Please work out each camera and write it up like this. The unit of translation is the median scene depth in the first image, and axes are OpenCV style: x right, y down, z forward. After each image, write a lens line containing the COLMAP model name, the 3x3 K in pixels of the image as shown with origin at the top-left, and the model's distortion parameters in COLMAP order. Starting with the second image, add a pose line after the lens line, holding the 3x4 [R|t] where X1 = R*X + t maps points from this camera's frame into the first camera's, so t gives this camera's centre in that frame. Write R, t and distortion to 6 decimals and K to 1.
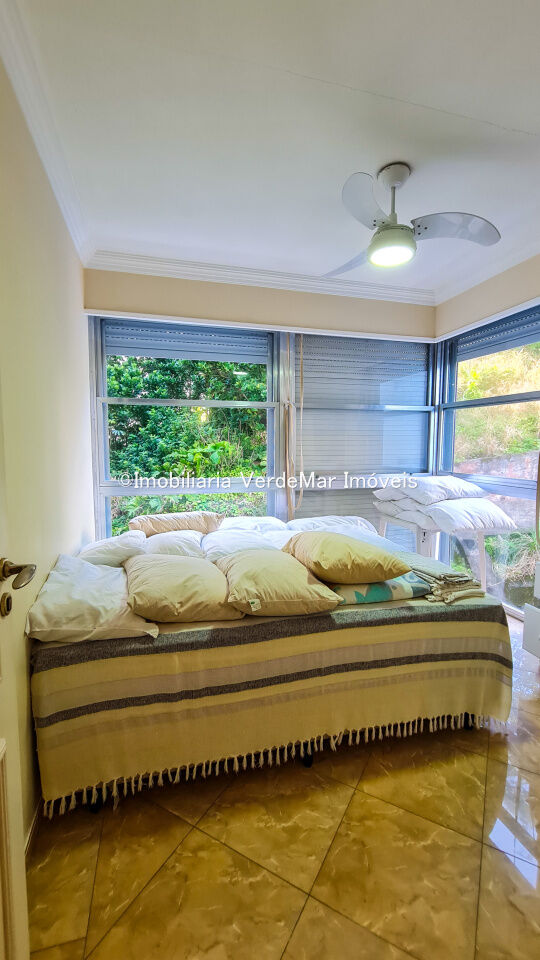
lens RADIAL K [[393.9, 0, 270.0], [0, 393.9, 480.0], [0, 0, 1]] dist [0.000364, -0.000150]
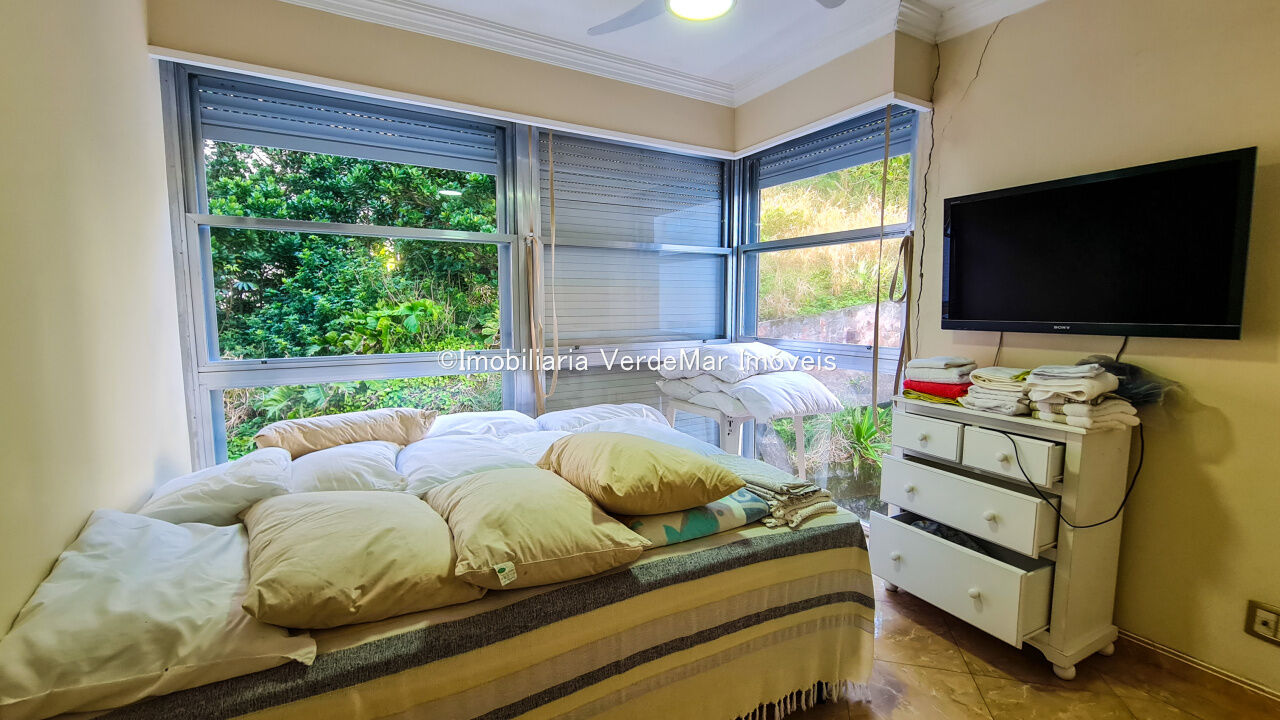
lens RADIAL K [[525.2, 0, 630.7], [0, 525.2, 361.1], [0, 0, 1]] dist [0.000364, -0.000150]
pose [[0.966693, -0.027894, 0.254416, -0.040201], [0.024218, 0.999552, 0.017571, 0.003179], [-0.254792, -0.010824, 0.966935, 0.191119]]
